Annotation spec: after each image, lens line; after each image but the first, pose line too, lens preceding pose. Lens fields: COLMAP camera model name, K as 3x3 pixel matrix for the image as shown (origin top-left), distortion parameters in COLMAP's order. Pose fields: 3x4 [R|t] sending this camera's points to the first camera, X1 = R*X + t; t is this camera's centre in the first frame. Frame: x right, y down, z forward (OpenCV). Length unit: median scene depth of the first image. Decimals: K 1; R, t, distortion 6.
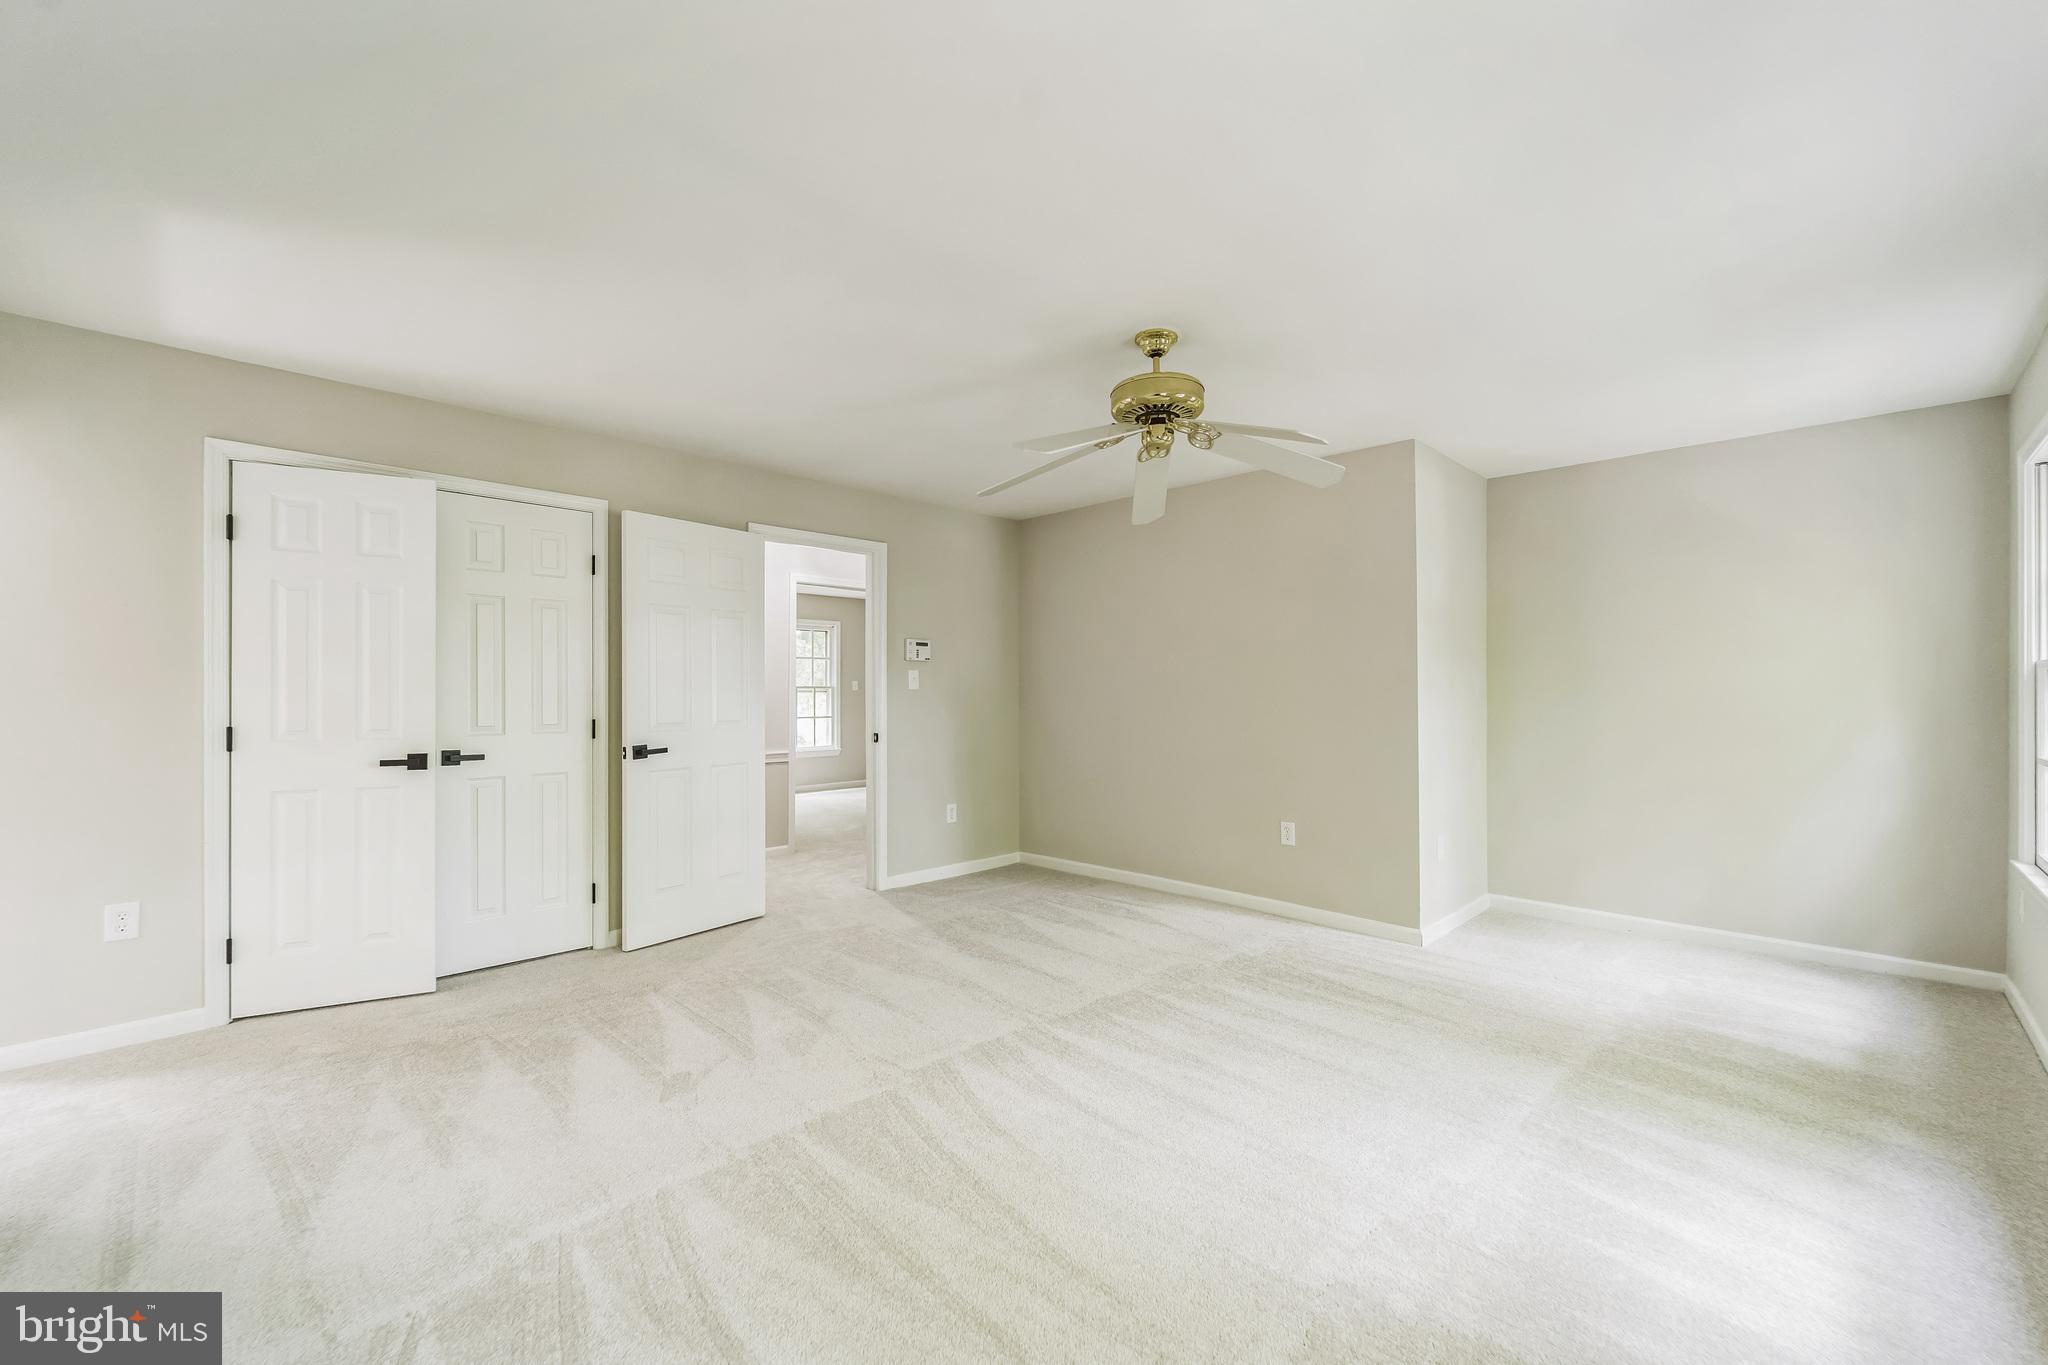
lens RADIAL K [[827.1, 0, 1035.5], [0, 827.1, 680.0], [0, 0, 1]] dist [-0.000673, -0.000382]
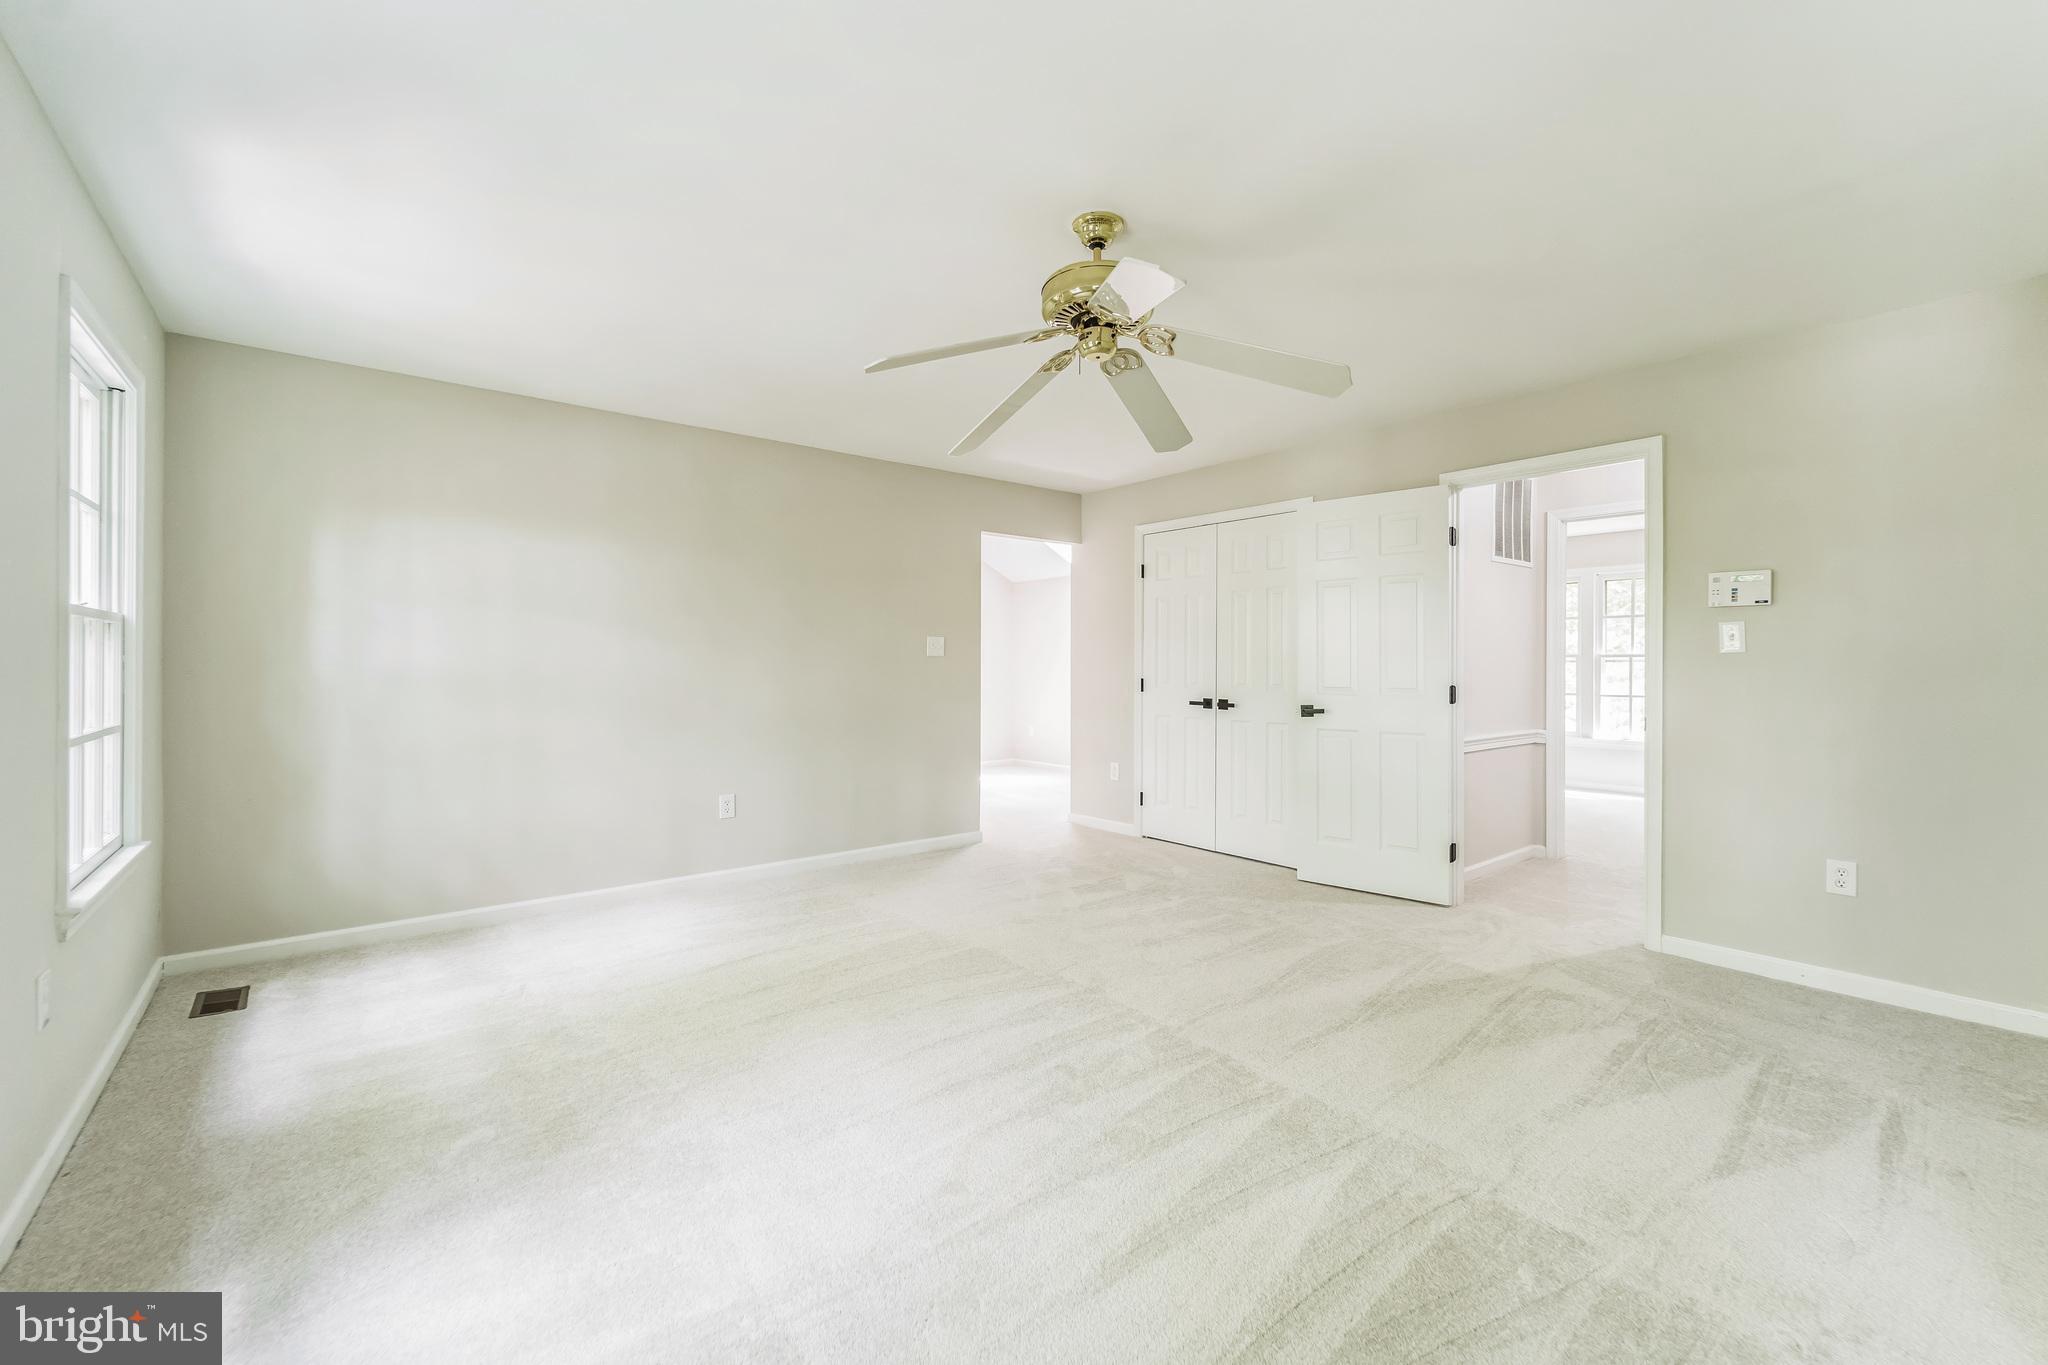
lens RADIAL K [[846.7, 0, 1028.4], [0, 846.7, 657.2], [0, 0, 1]] dist [-0.002782, -0.001110]
pose [[-0.105934, -0.003252, -0.994368, 0.702463], [0.013539, 0.999897, -0.004713, 0.013942], [0.994281, -0.013962, -0.105879, 0.720196]]
